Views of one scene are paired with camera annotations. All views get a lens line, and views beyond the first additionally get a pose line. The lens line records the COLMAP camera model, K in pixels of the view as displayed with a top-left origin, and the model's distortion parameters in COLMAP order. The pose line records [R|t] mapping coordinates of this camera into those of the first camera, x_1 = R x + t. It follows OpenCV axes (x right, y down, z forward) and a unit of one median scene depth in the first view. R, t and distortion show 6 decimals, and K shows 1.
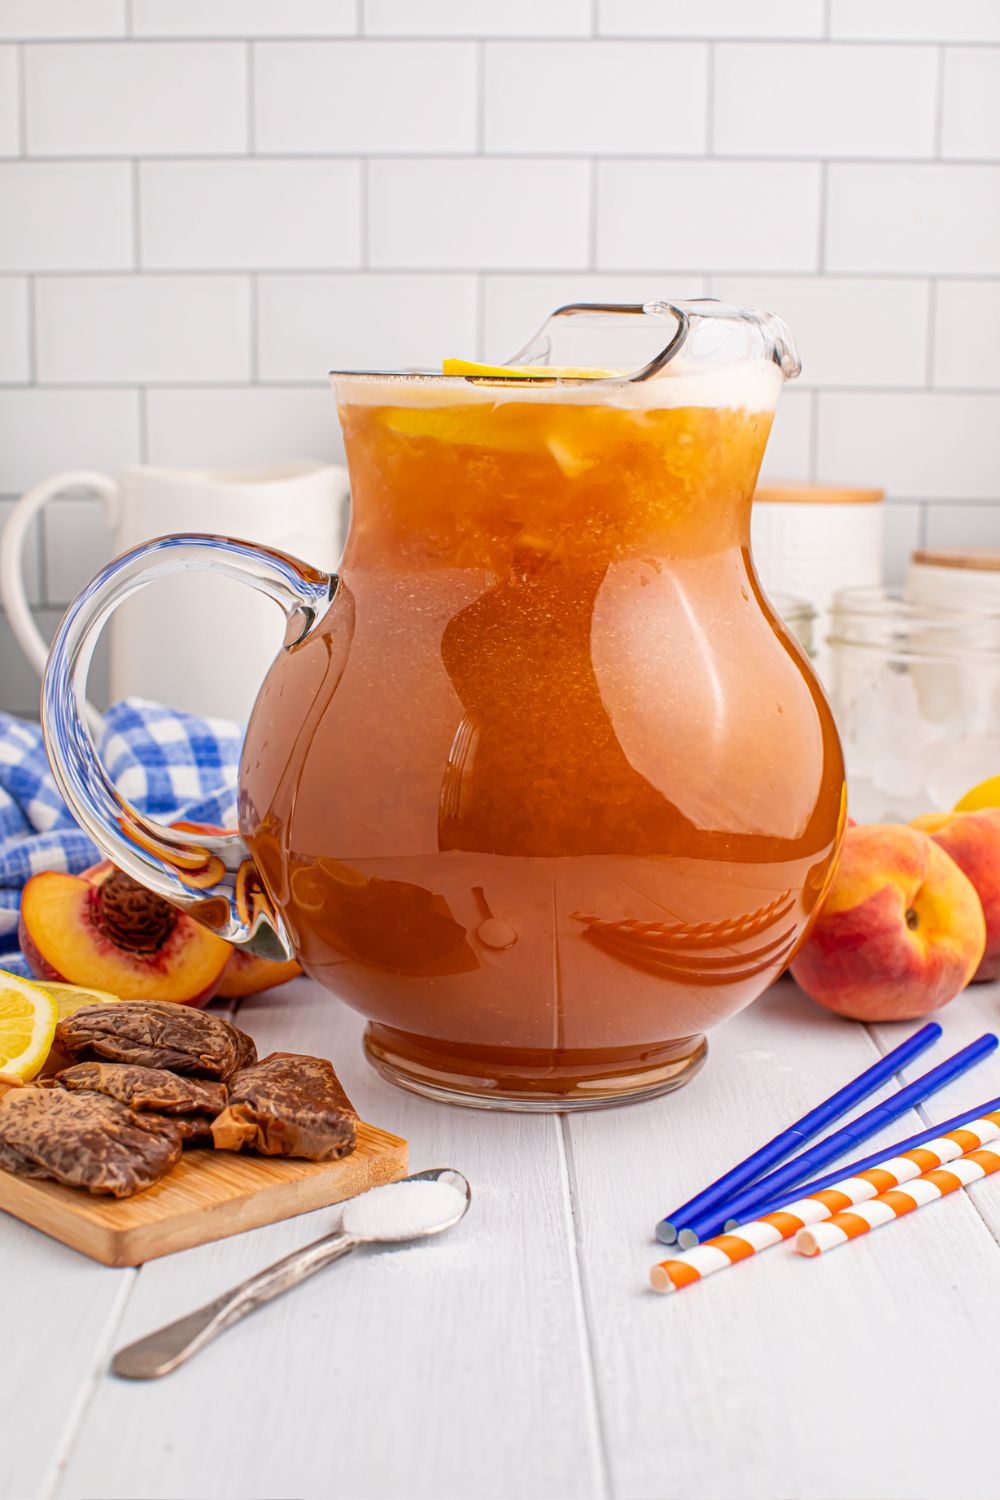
lens RADIAL K [[2284.0, 0, 495.0], [0, 2284.0, 745.1], [0, 0, 1]] dist [-0.186709, 0.000000]
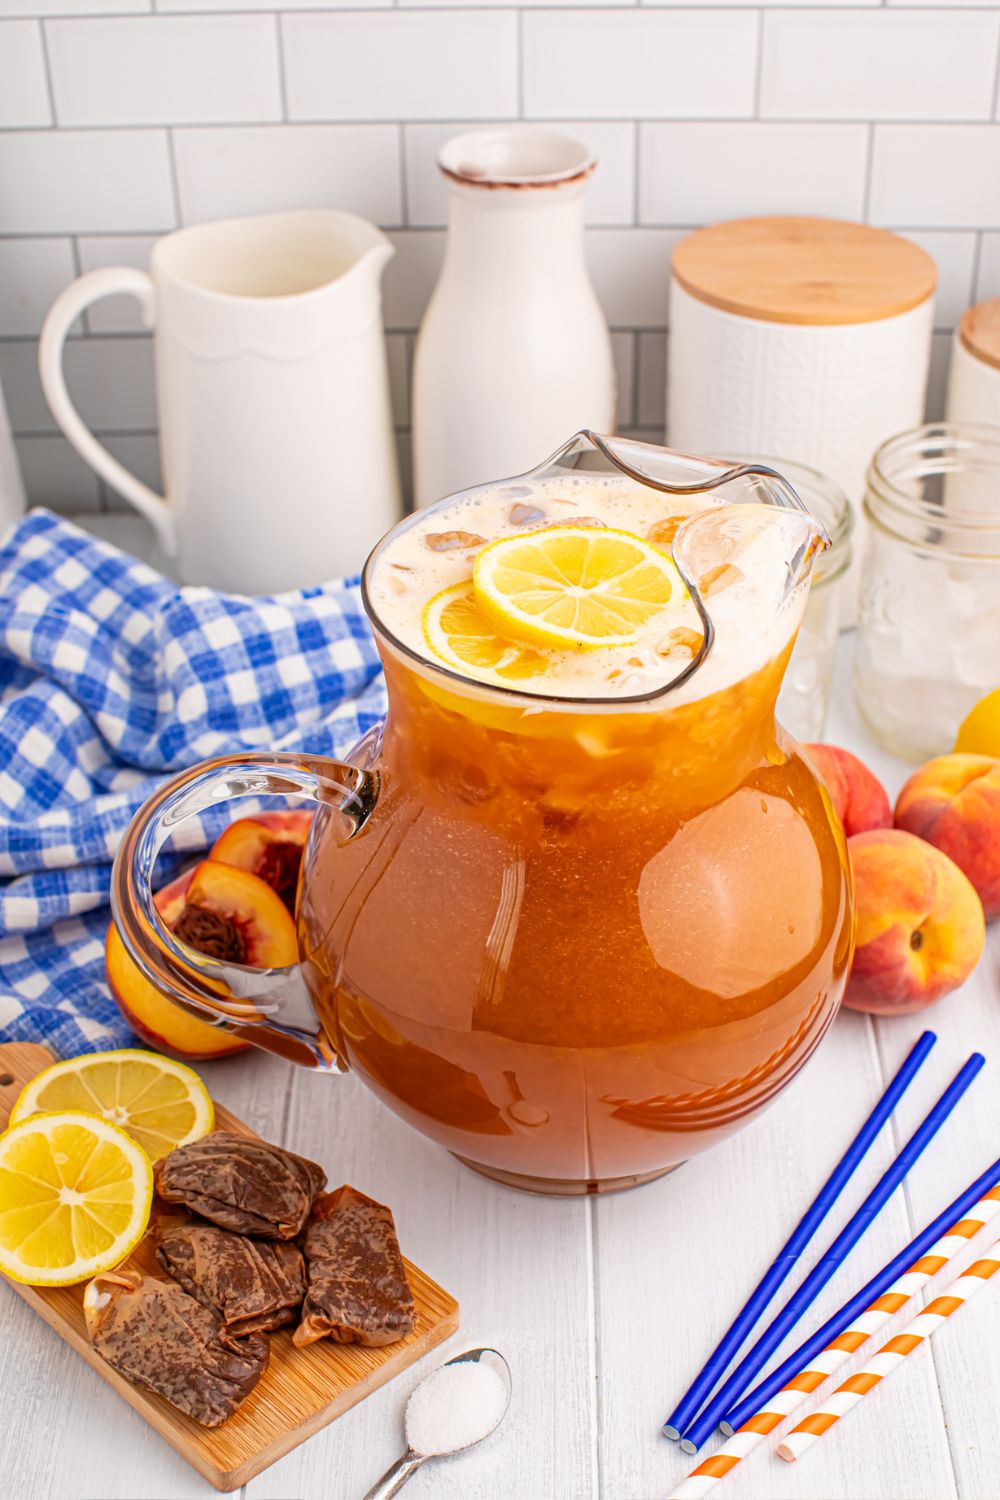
lens RADIAL K [[2284.0, 0, 488.2], [0, 2284.0, 743.4], [0, 0, 1]] dist [-0.186709, 0.000000]
pose [[0.999335, -0.007762, -0.035640, 0.020362], [0.022060, 0.906755, 0.421080, -0.560359], [0.029048, -0.421586, 0.906323, 0.052982]]
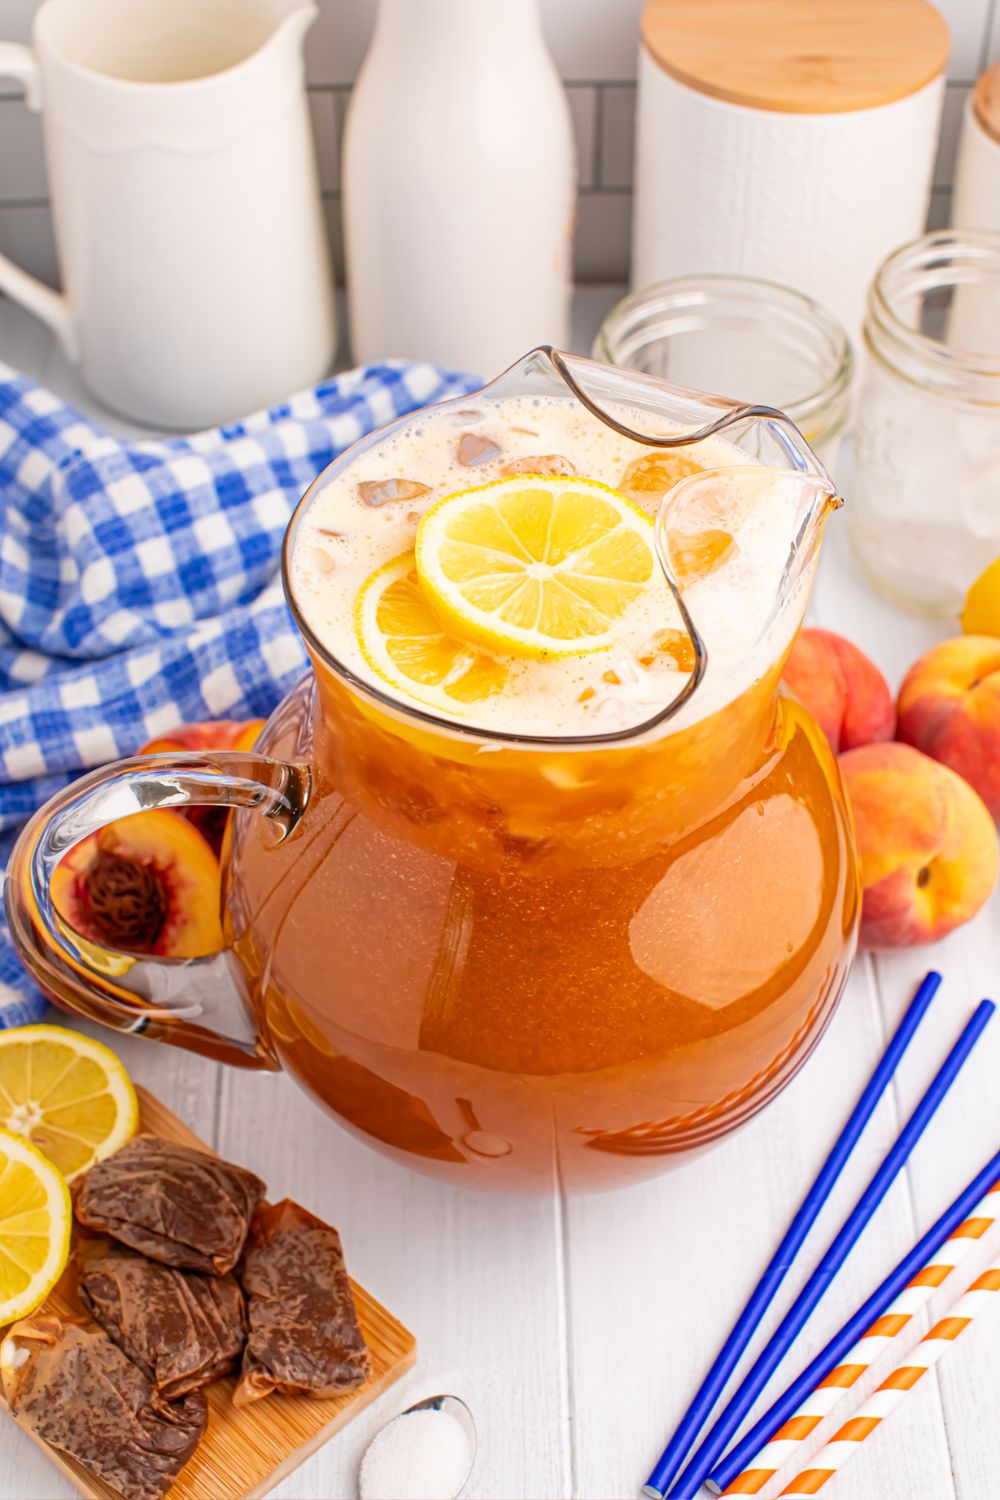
lens RADIAL K [[2284.0, 0, 496.3], [0, 2284.0, 765.8], [0, 0, 1]] dist [-0.186709, 0.000000]
pose [[0.999742, -0.018131, -0.013673, 0.018110], [0.022708, 0.802023, 0.596861, -0.645494], [0.000145, -0.597017, 0.802228, 0.294524]]
